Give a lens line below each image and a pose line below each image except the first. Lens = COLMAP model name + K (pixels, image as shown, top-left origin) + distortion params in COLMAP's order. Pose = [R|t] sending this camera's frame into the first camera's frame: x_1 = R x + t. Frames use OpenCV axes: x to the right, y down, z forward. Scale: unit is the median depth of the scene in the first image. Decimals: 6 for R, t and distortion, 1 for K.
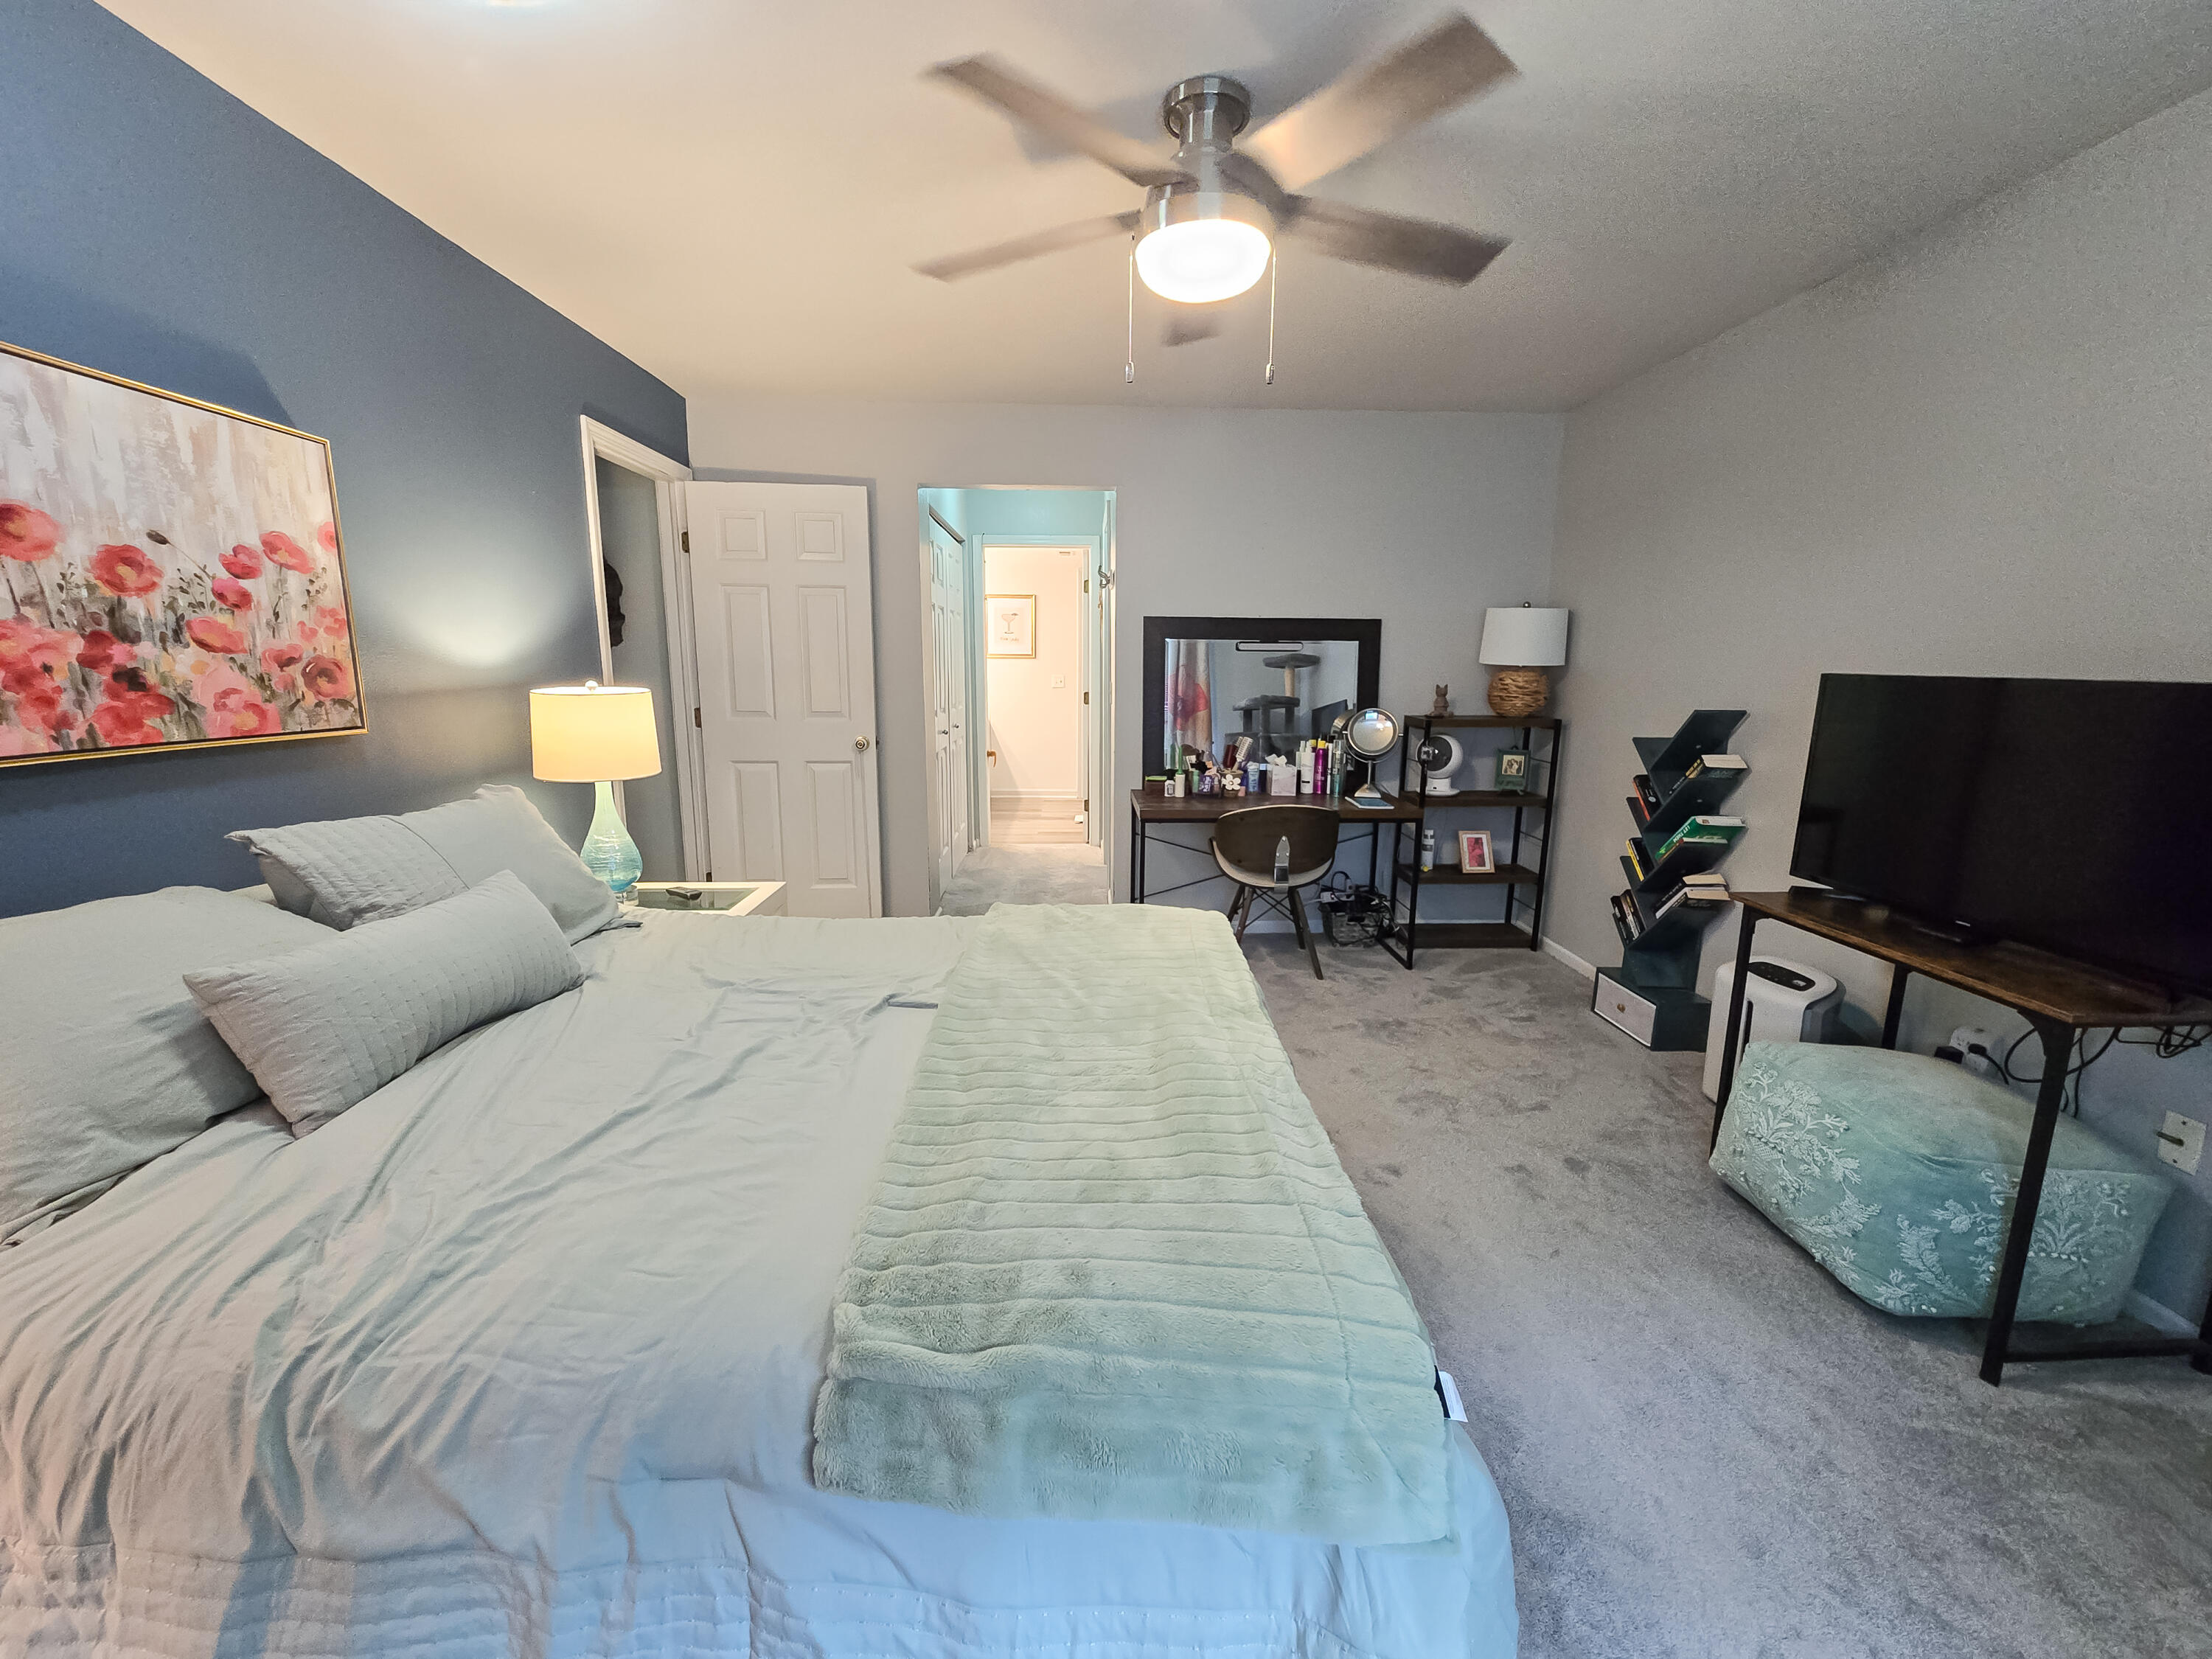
lens RADIAL K [[892.7, 0, 1106.0], [0, 892.7, 829.5], [0, 0, 1]] dist [0.002316, 0.000833]
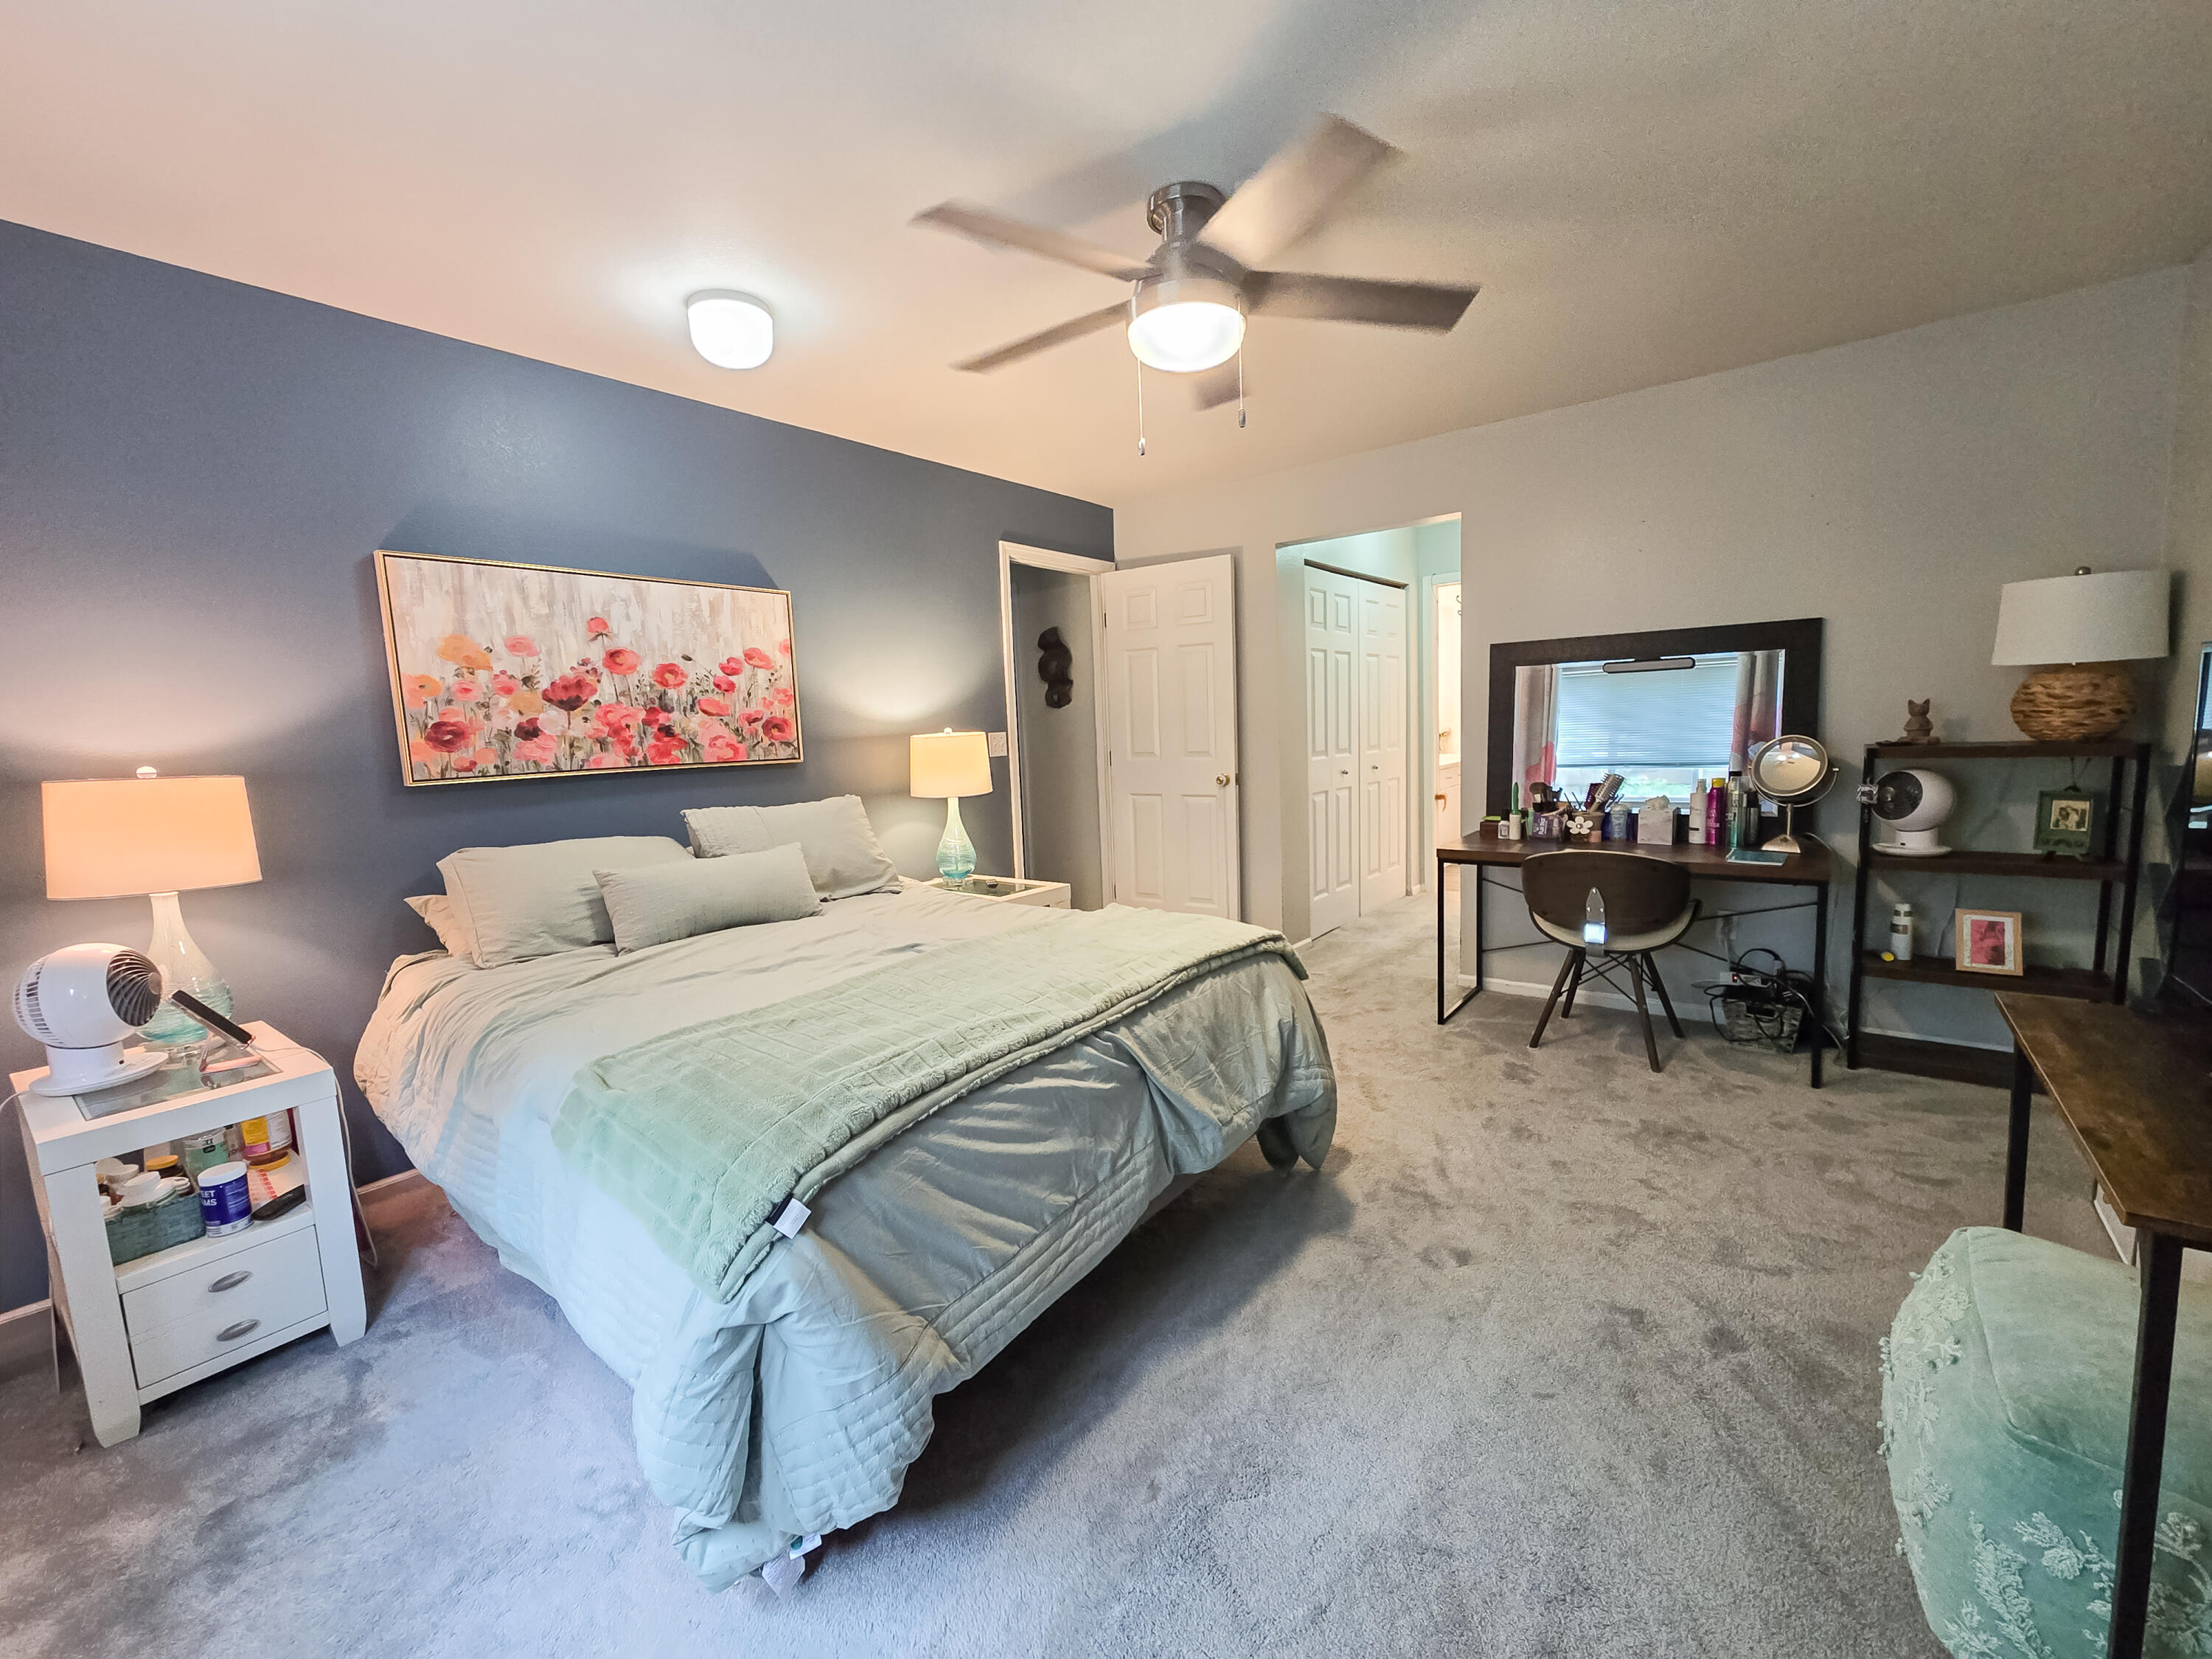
lens RADIAL K [[892.7, 0, 1106.0], [0, 892.7, 829.5], [0, 0, 1]] dist [0.002316, 0.000833]
pose [[0.767482, 0.039235, -0.639868, 0.707949], [-0.076489, 0.996600, -0.030634, 0.025716], [0.636491, 0.072453, 0.767874, 0.102039]]
